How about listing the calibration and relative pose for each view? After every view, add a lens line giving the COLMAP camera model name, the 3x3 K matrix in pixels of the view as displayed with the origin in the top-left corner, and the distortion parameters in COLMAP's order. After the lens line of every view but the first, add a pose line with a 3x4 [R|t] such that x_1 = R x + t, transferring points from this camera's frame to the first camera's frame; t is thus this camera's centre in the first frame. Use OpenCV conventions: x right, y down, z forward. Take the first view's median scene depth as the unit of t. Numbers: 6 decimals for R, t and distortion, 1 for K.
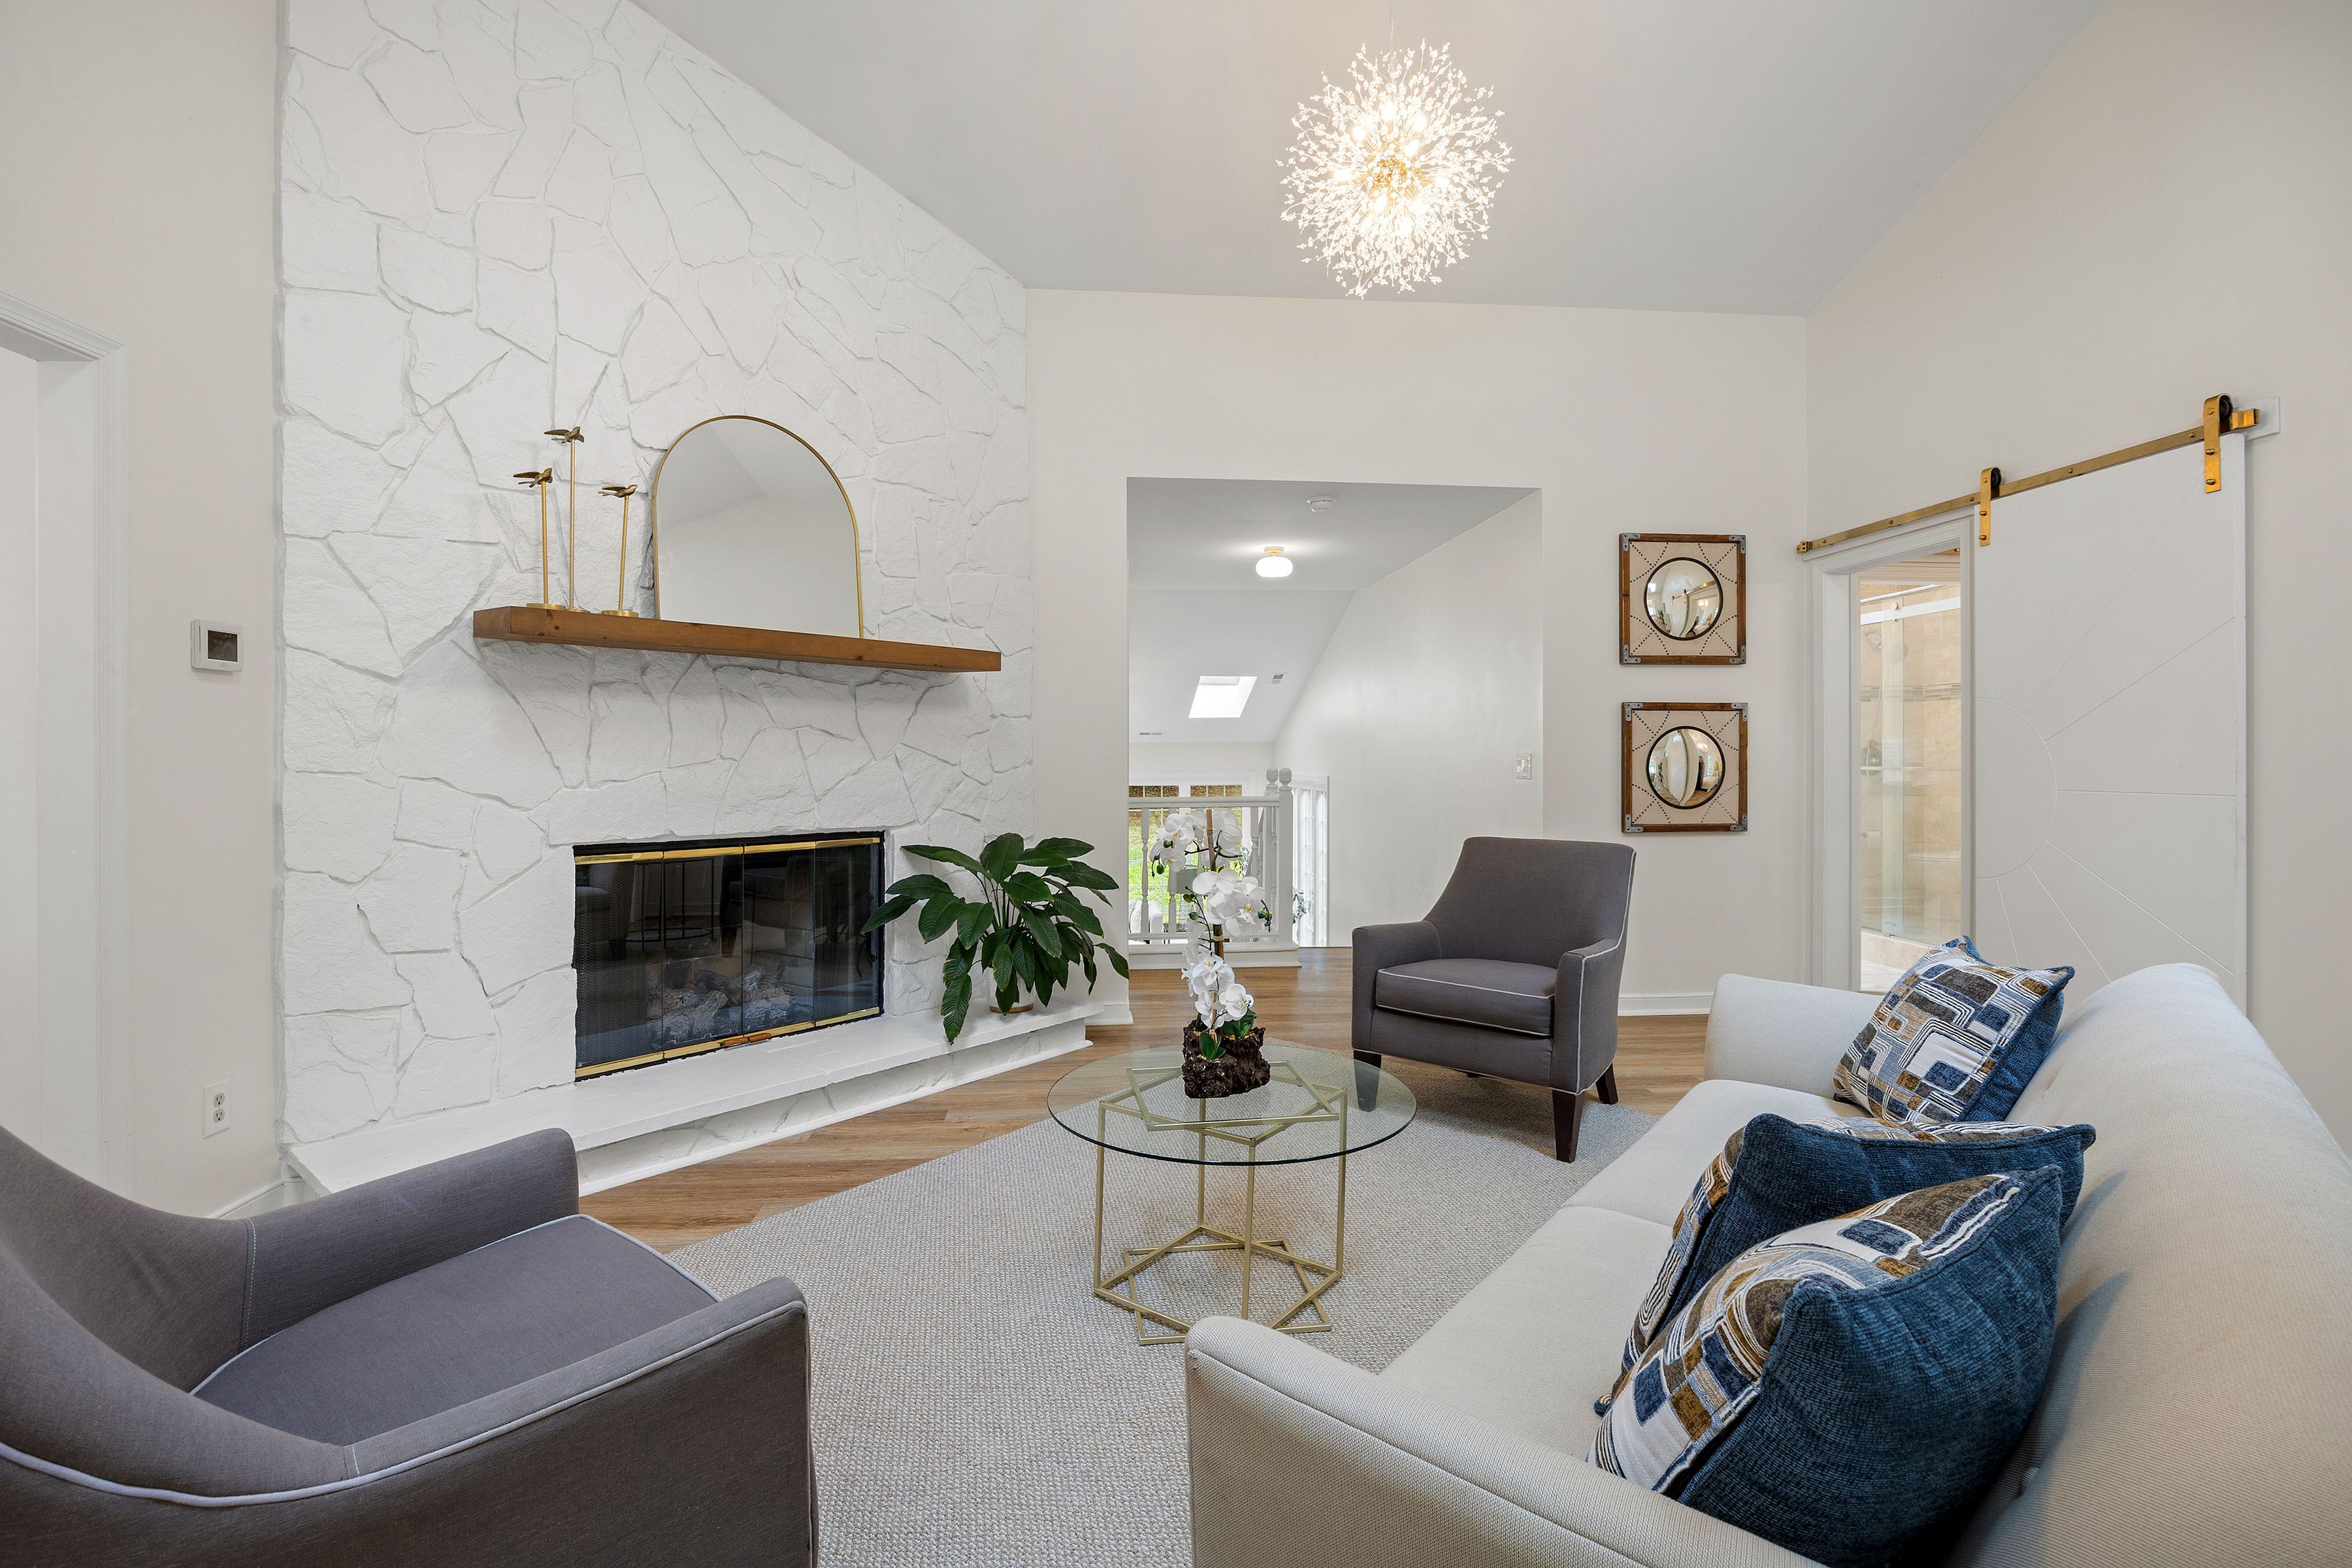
lens RADIAL K [[1103.5, 0, 1180.2], [0, 1103.5, 762.9], [0, 0, 1]] dist [-0.001798, -0.000070]
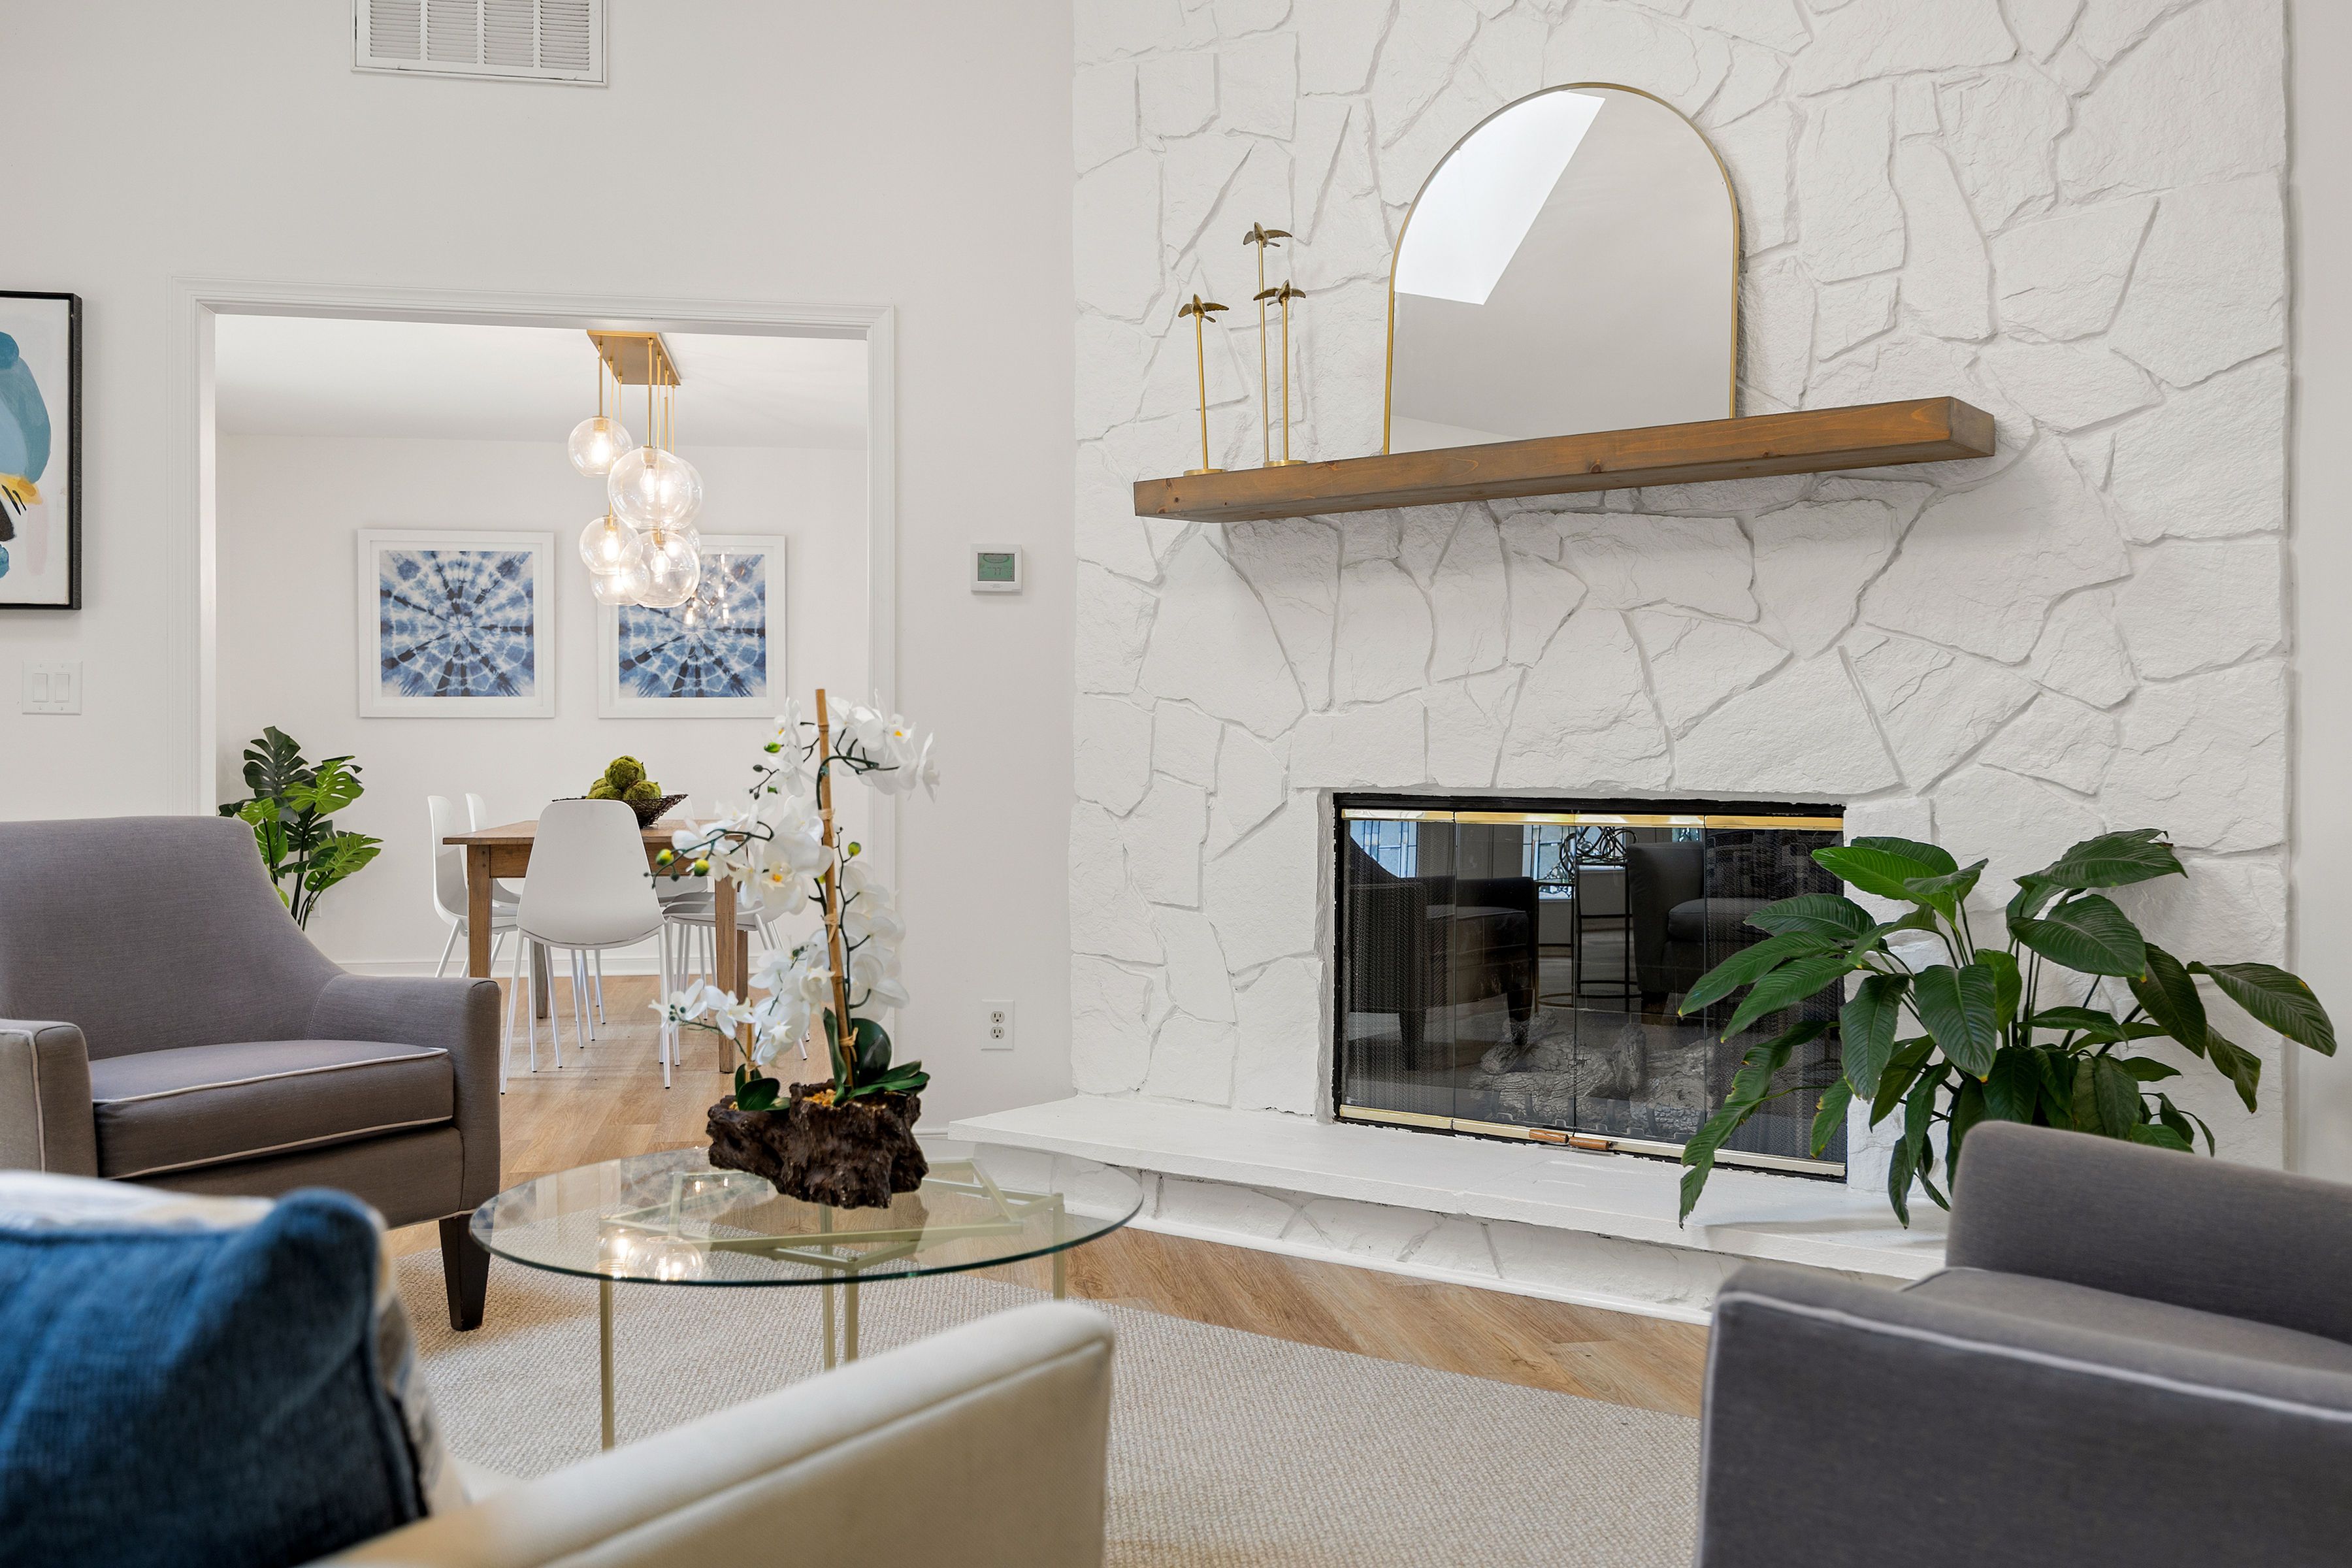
lens RADIAL K [[2151.1, 0, 1182.0], [0, 2151.1, 770.6], [0, 0, 1]] dist [0.004791, 0.002614]
pose [[0.036078, 0.003533, -0.999343, 0.829046], [-0.003898, 0.999987, 0.003395, 0.054742], [0.999341, 0.003773, 0.036091, 0.826275]]
